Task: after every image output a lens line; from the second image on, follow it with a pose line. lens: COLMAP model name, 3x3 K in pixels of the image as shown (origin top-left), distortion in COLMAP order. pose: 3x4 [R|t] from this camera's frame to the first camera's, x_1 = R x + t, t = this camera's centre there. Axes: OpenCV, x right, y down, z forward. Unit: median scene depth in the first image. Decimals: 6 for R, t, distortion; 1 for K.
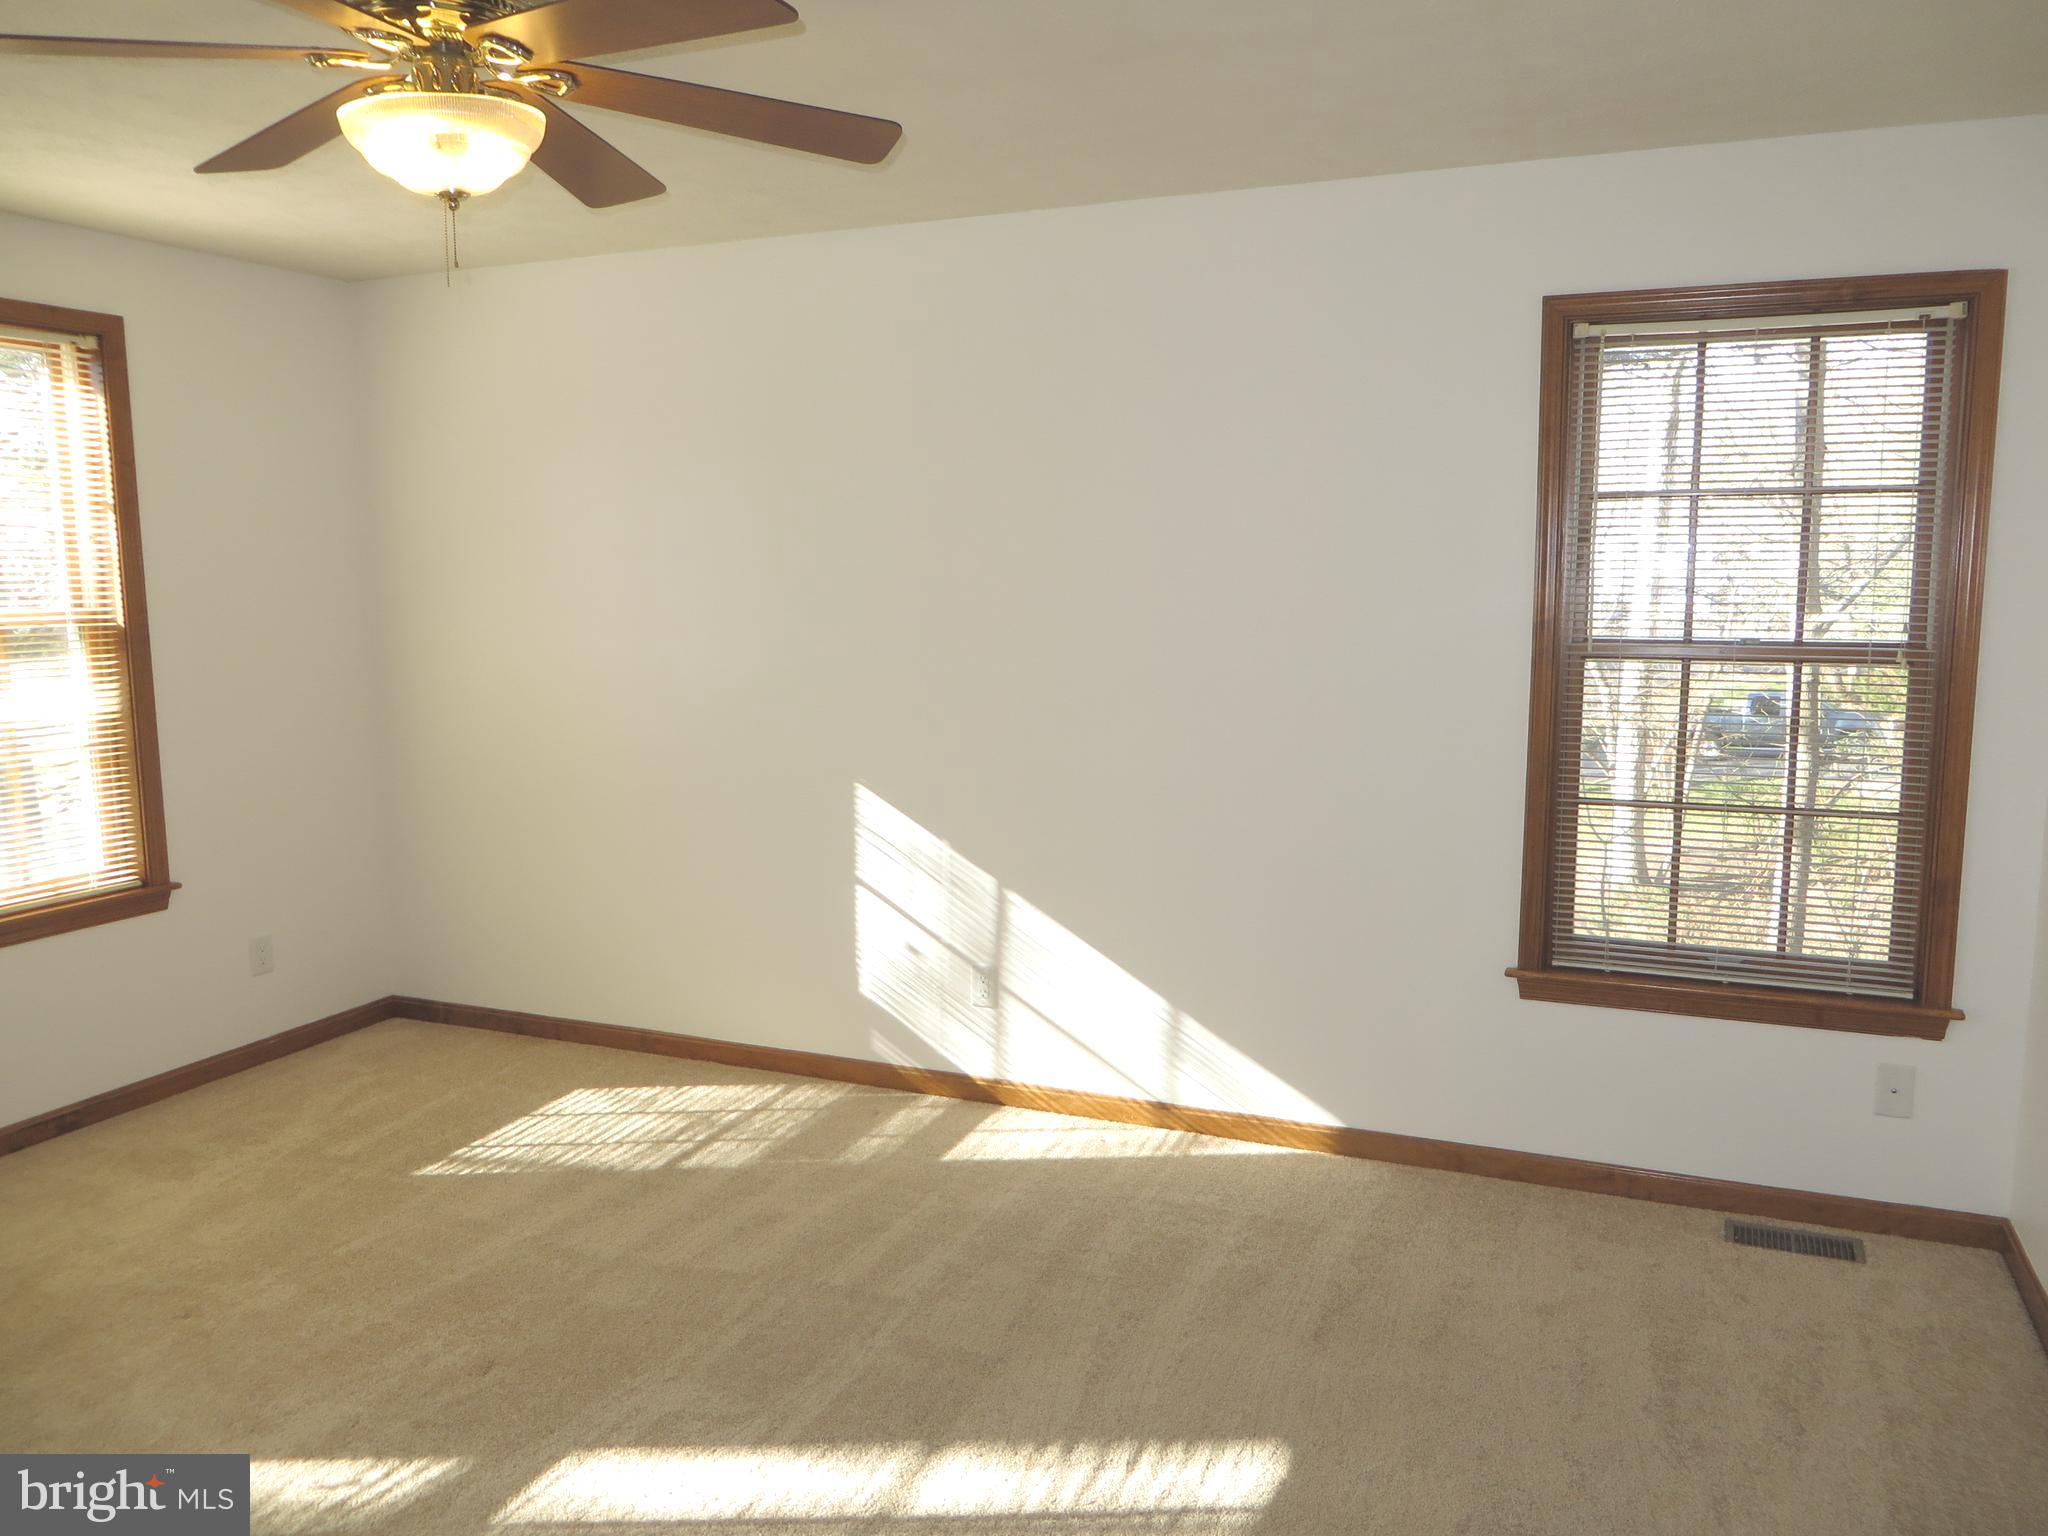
lens RADIAL K [[1539.8, 0, 1015.0], [0, 1539.8, 760.6], [0, 0, 1]] dist [-0.008436, 0.004118]
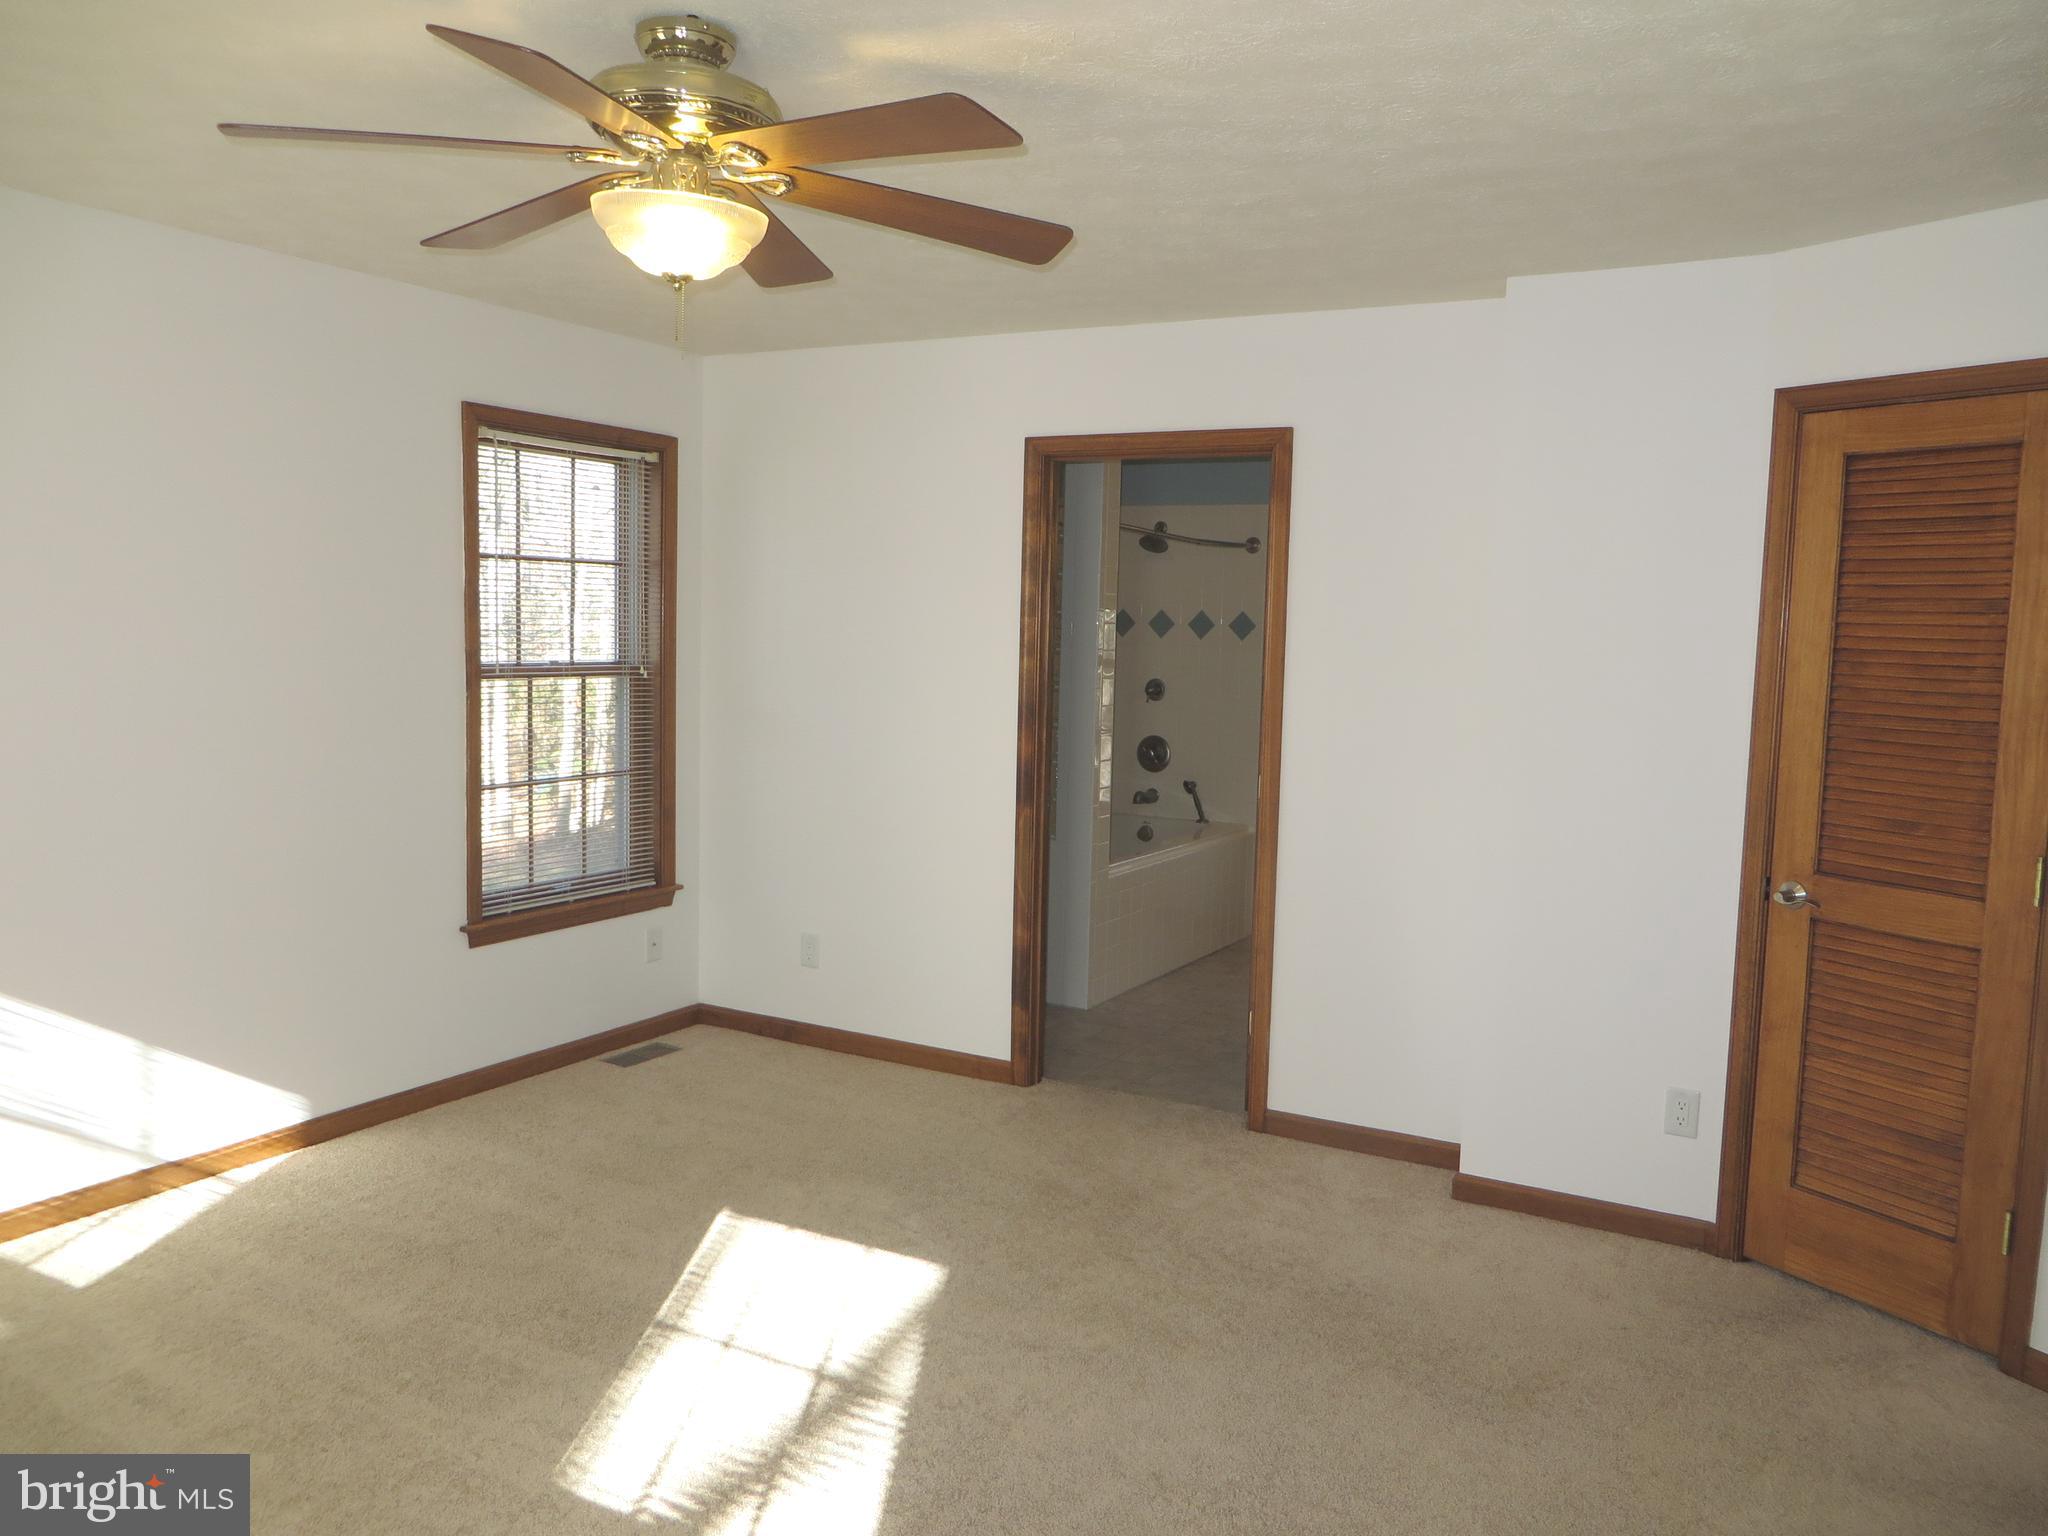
lens RADIAL K [[1539.8, 0, 1015.0], [0, 1539.8, 760.6], [0, 0, 1]] dist [-0.008436, 0.004118]
pose [[0.127502, -0.083532, 0.988315, -0.903255], [0.103594, 0.992119, 0.070489, -0.044070], [-0.986413, 0.093396, 0.135151, 0.392507]]
